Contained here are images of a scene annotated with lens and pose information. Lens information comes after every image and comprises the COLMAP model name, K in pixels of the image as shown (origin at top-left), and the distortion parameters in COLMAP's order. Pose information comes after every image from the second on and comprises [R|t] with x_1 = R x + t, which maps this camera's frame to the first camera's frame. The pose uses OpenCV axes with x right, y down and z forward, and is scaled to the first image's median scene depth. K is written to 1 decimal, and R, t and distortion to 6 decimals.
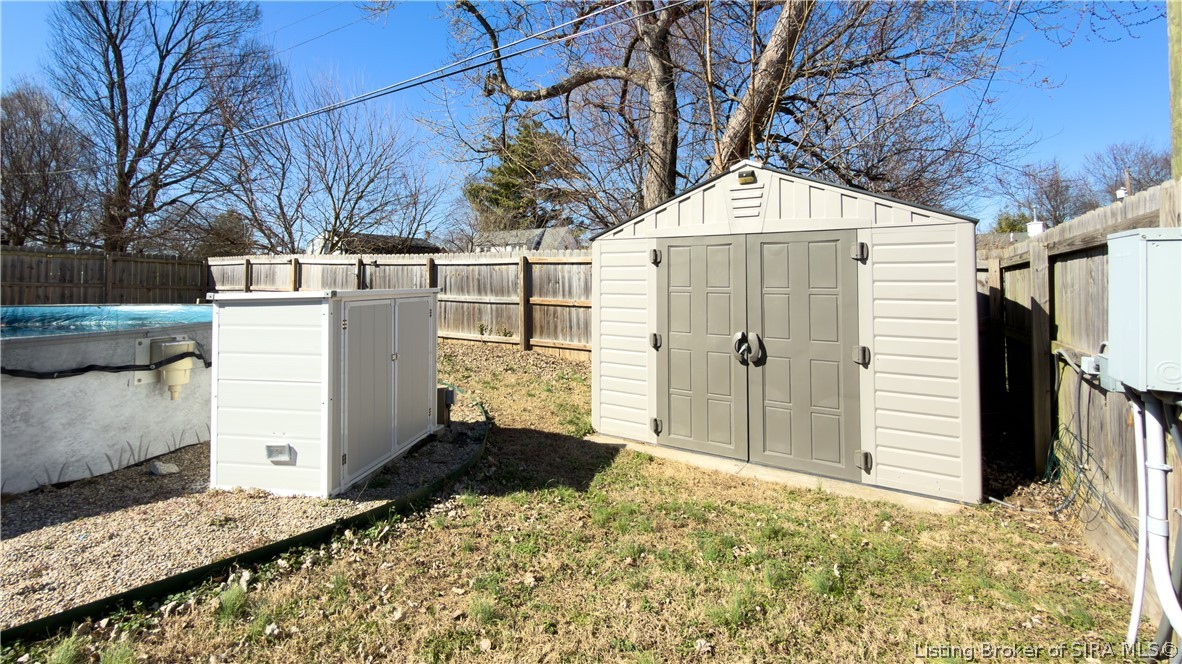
lens RADIAL K [[531.0, 0, 582.8], [0, 531.0, 278.5], [0, 0, 1]] dist [-0.002020, -0.000142]
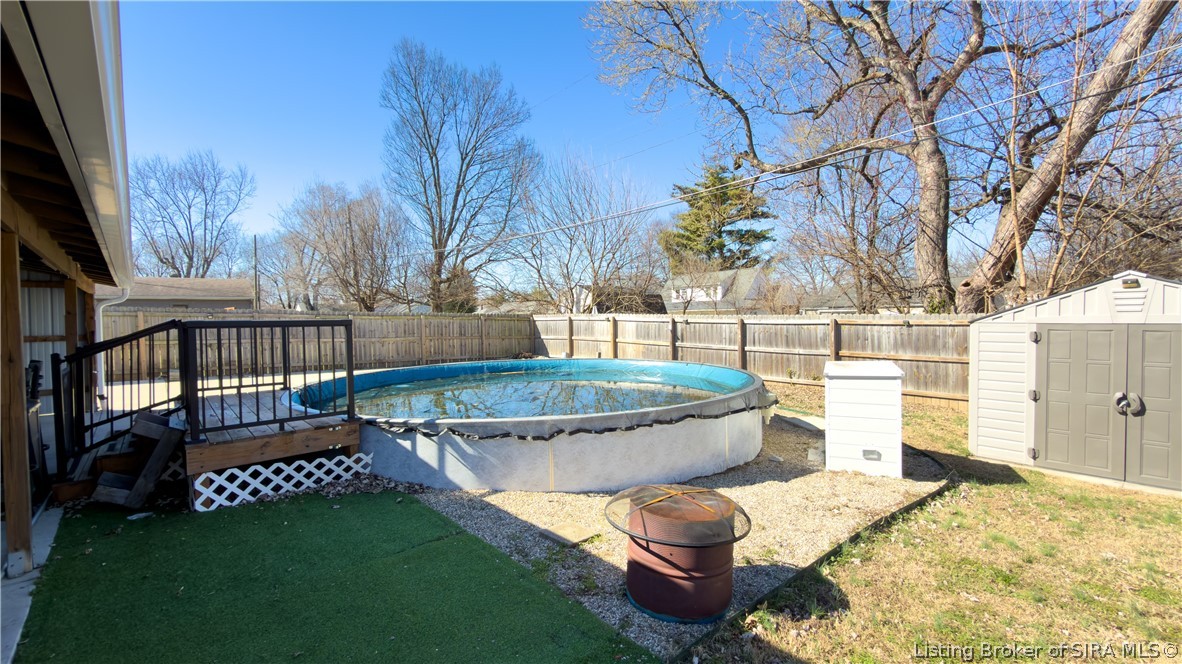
lens RADIAL K [[498.9, 0, 593.8], [0, 498.9, 344.3], [0, 0, 1]] dist [-0.000123, 0.000095]
pose [[0.956629, -0.003212, -0.291290, -0.329651], [0.021870, 0.997909, 0.060817, -0.069655], [0.290486, -0.064550, 0.954700, -0.339335]]
